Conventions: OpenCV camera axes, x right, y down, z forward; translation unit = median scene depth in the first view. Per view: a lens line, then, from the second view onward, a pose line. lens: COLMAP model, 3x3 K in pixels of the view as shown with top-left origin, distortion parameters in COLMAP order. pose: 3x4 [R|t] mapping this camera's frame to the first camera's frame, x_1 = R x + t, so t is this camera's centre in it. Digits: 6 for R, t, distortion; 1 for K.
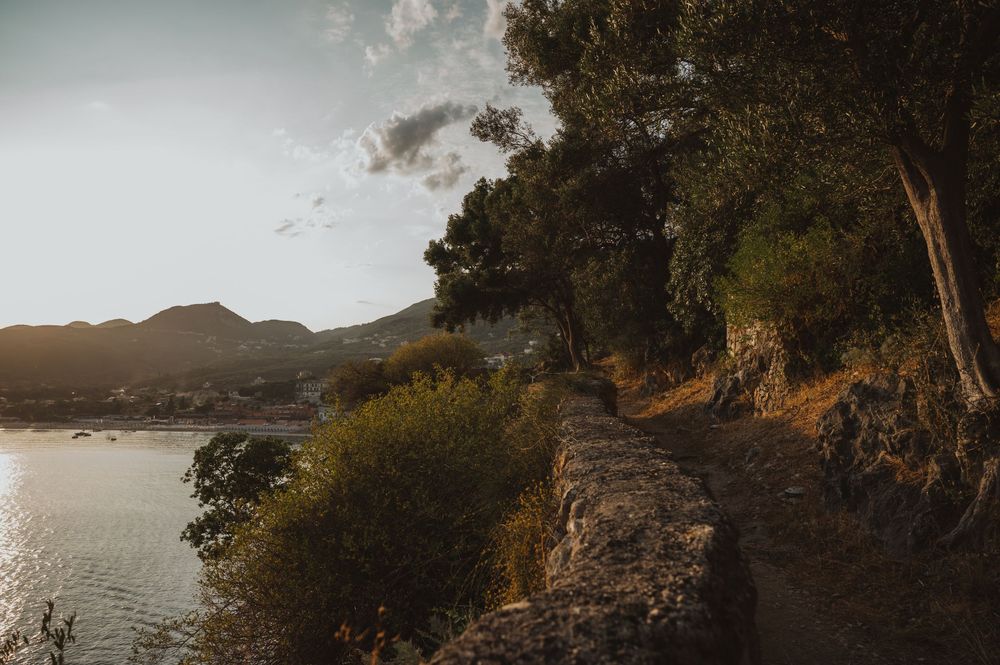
lens RADIAL K [[686.7, 0, 500.2], [0, 686.7, 335.4], [0, 0, 1]] dist [-0.003514, -0.001050]
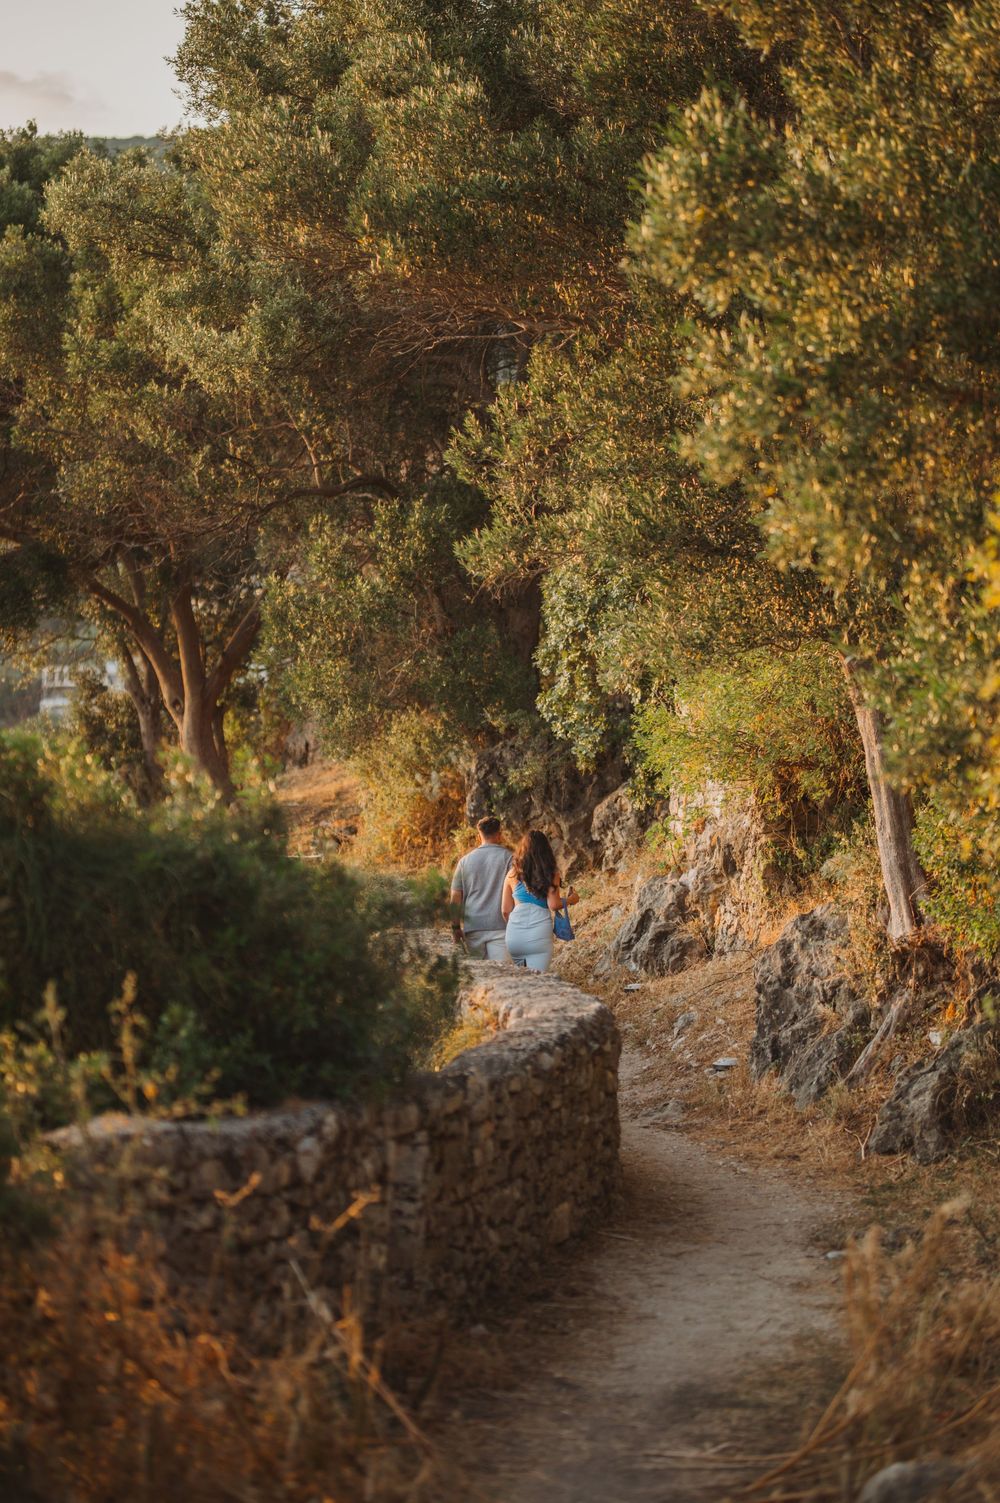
lens RADIAL K [[3519.6, 0, 500.1], [0, 3519.6, 751.1], [0, 0, 1]] dist [-0.047516, 0.000000]
pose [[0.969865, 0.012806, 0.243306, -0.391558], [-0.024461, 0.998690, 0.044943, -0.144859], [-0.242412, -0.049540, 0.968908, -1.396464]]
